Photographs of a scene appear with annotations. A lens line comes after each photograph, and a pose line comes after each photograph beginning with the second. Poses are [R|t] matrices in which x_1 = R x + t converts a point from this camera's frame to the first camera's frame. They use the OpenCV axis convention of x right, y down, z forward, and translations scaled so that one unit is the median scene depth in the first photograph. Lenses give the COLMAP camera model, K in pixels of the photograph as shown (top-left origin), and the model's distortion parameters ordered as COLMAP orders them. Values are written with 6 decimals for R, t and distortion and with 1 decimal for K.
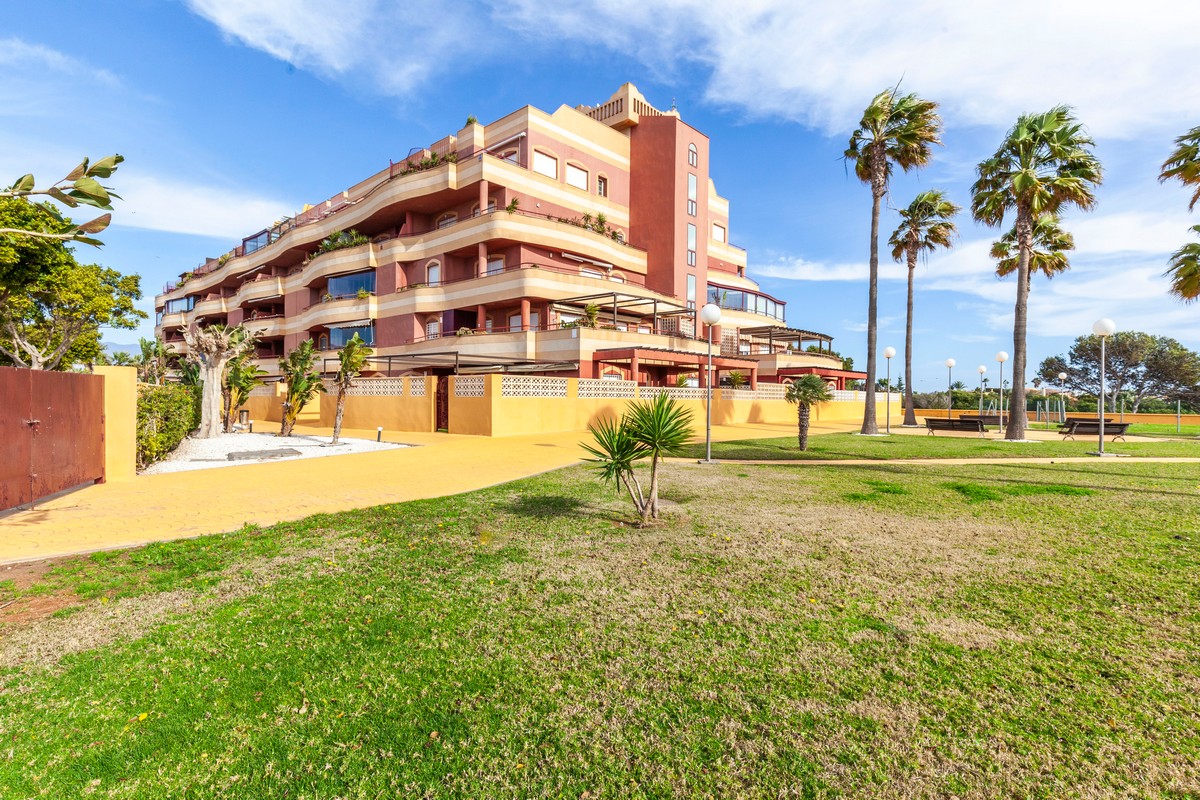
lens RADIAL K [[589.3, 0, 628.6], [0, 589.3, 395.3], [0, 0, 1]] dist [0.005710, 0.001061]
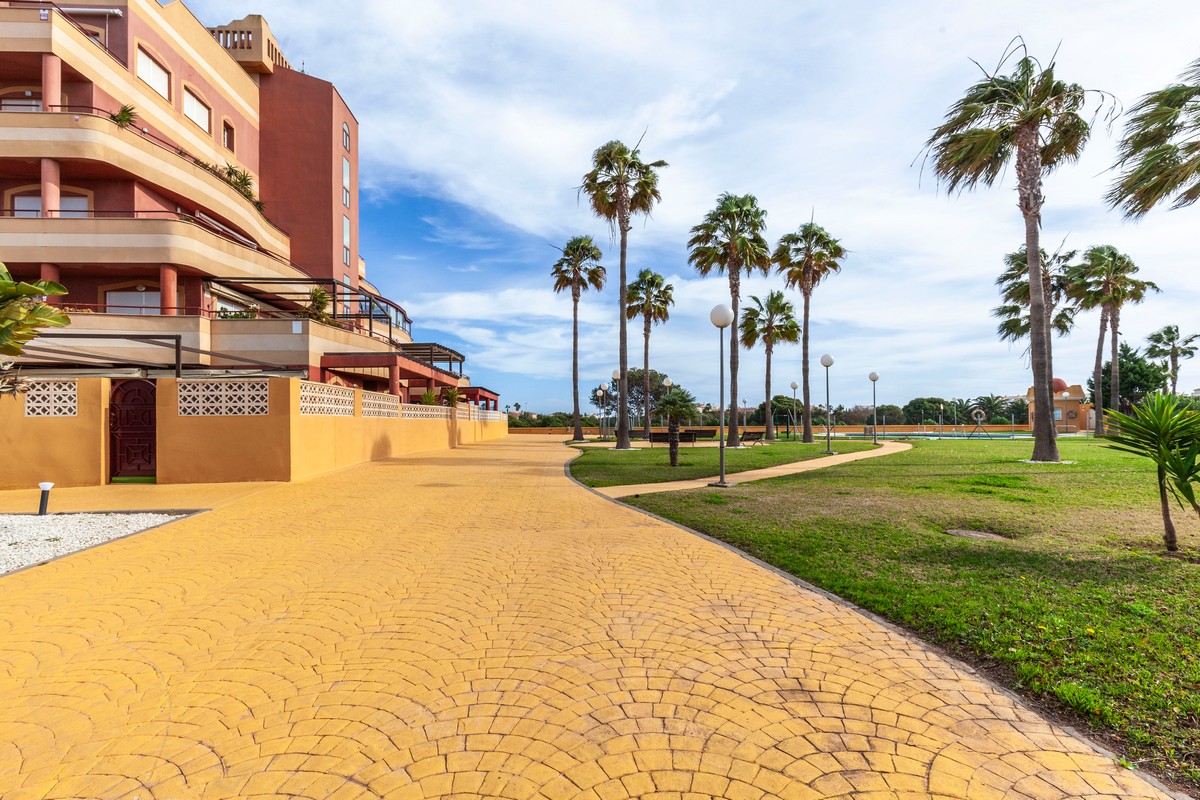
lens RADIAL K [[543.6, 0, 586.5], [0, 543.6, 417.8], [0, 0, 1]] dist [-0.003204, -0.001539]
pose [[0.720667, -0.009675, 0.693214, -0.234120], [0.010990, 0.999936, 0.002530, 0.004483], [-0.693194, 0.005795, 0.720728, 0.234187]]
